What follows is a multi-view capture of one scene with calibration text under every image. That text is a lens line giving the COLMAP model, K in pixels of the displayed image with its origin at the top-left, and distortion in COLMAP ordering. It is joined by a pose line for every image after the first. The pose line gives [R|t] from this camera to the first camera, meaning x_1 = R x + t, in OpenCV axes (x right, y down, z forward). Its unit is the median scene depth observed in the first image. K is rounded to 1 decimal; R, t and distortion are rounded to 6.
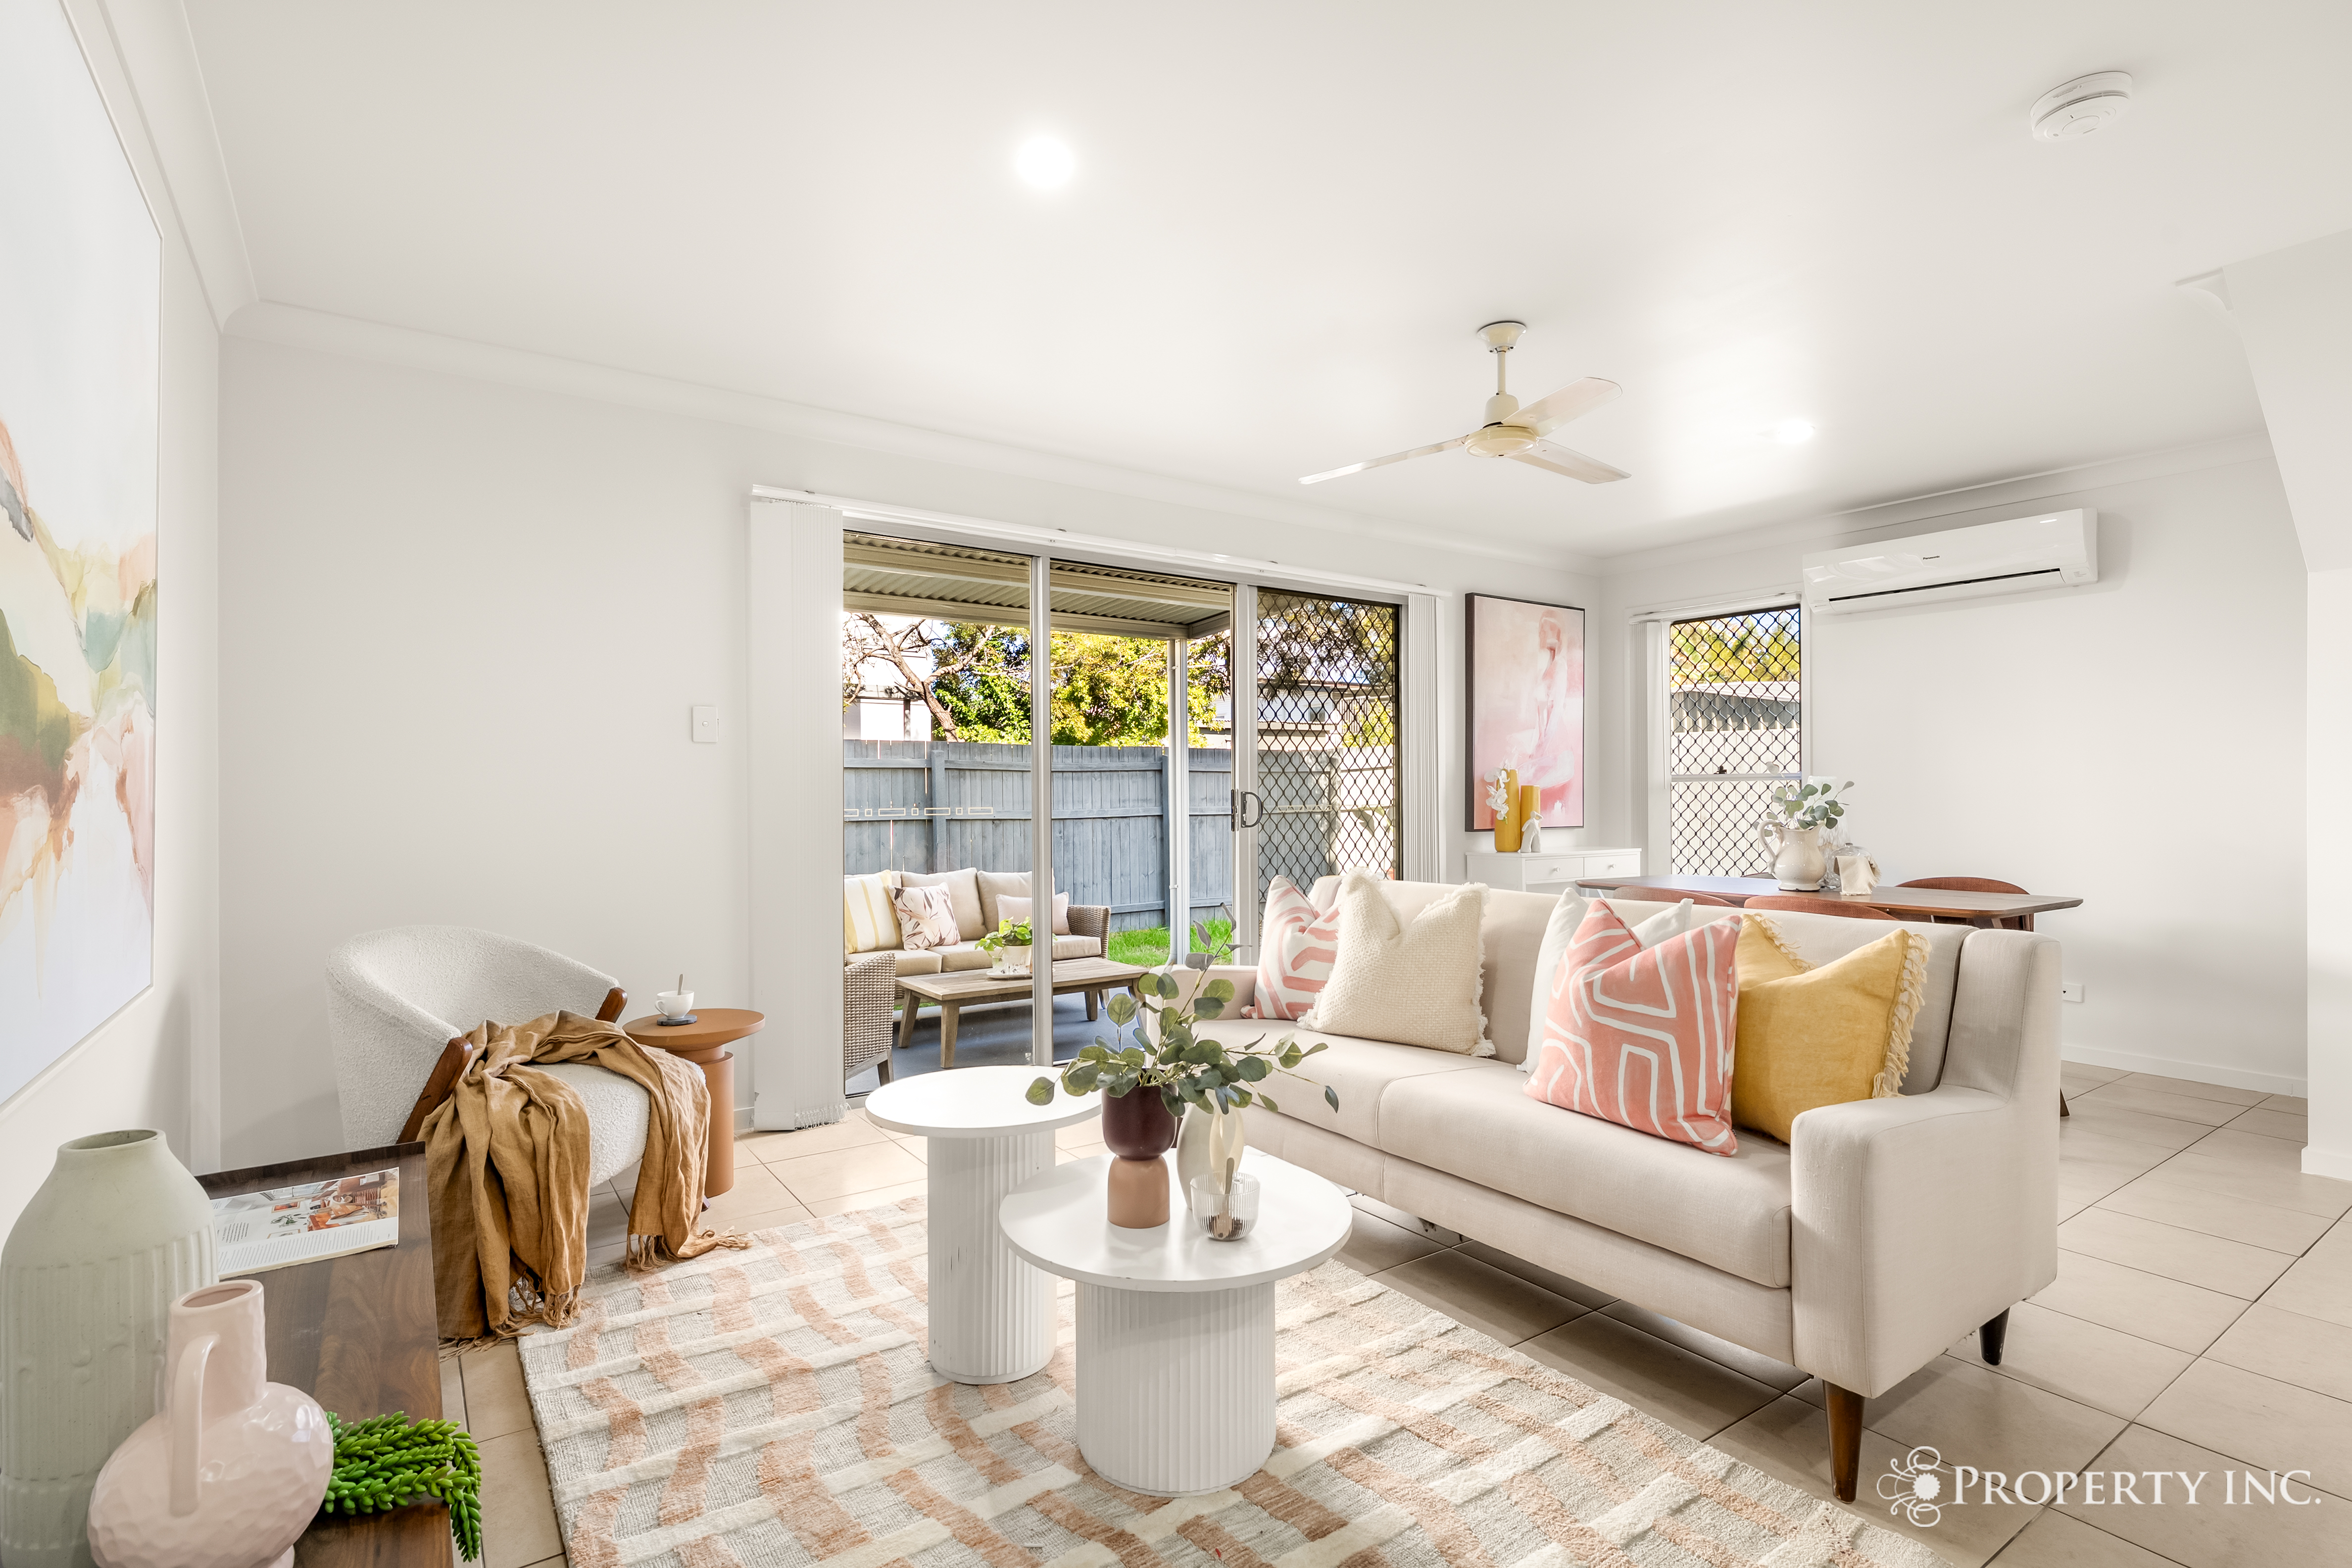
lens RADIAL K [[1130.6, 0, 1176.0], [0, 1130.6, 784.0], [0, 0, 1]] dist [-0.019458, 0.000026]
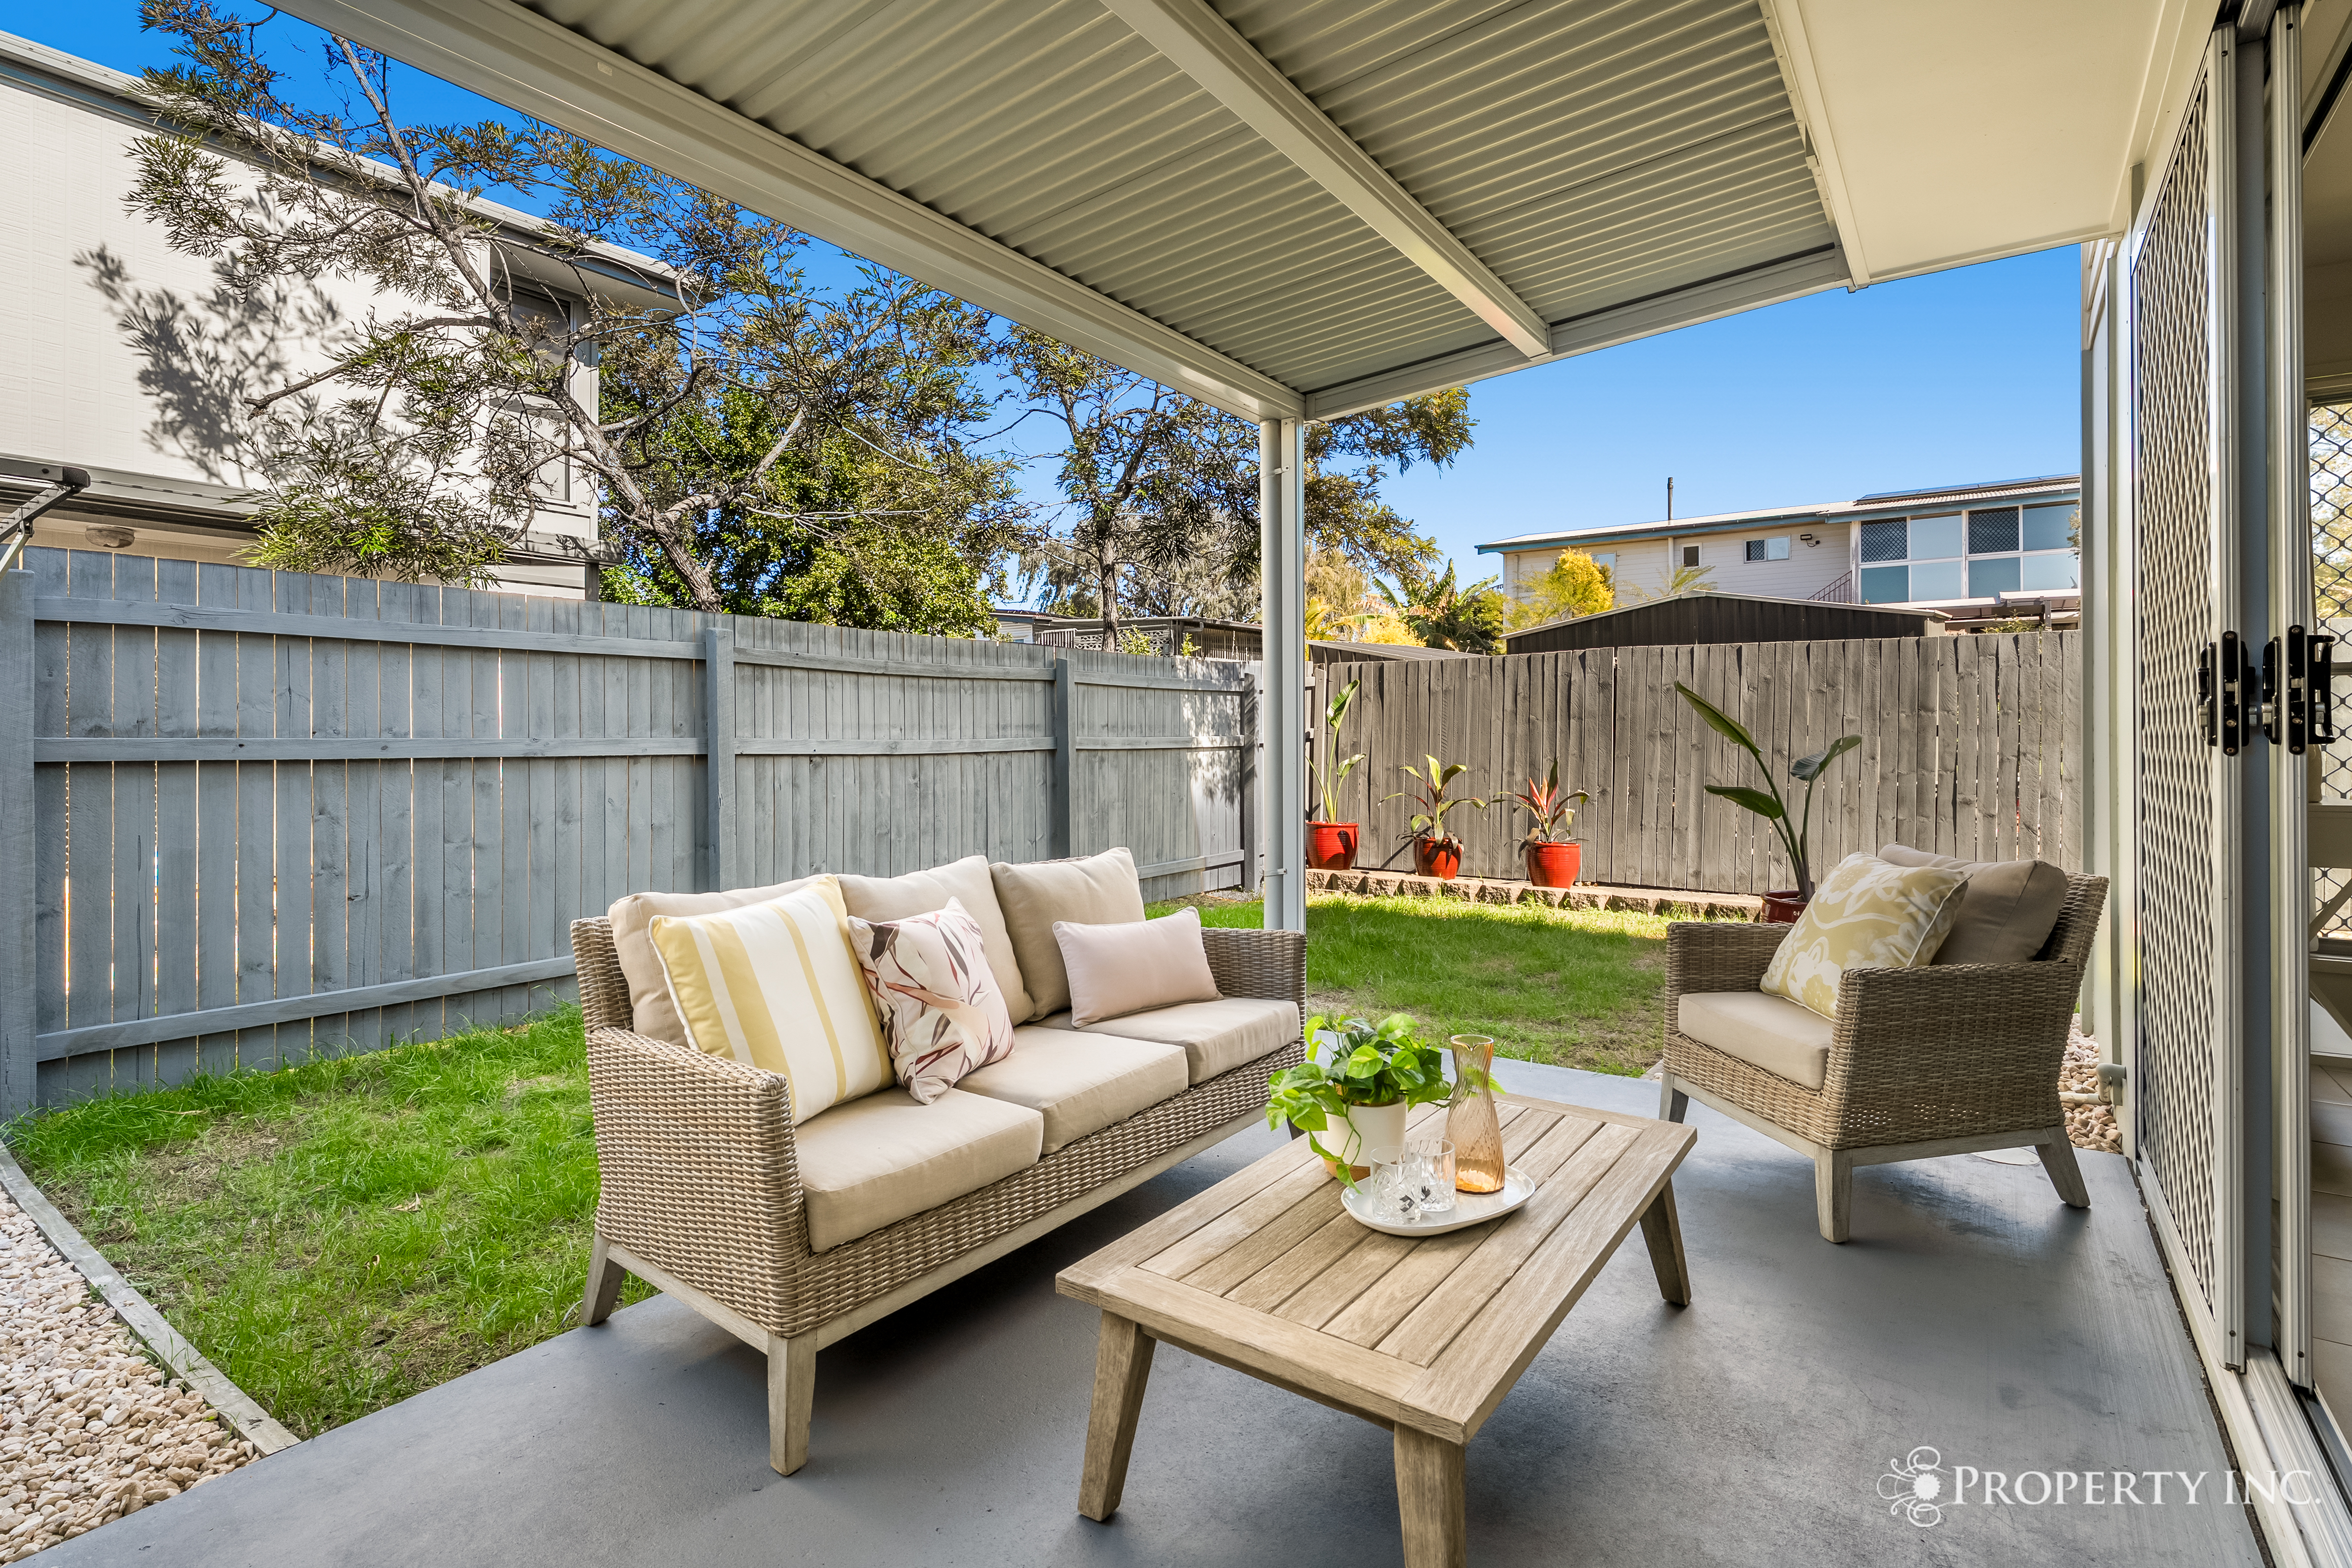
lens RADIAL K [[1133.5, 0, 1182.0], [0, 1133.5, 736.0], [0, 0, 1]] dist [-0.001946, -0.000934]
pose [[0.944701, -0.000311, 0.327934, -0.173641], [-0.001145, 0.999990, 0.004245, 0.018907], [-0.327932, -0.004385, 0.944691, 0.396901]]
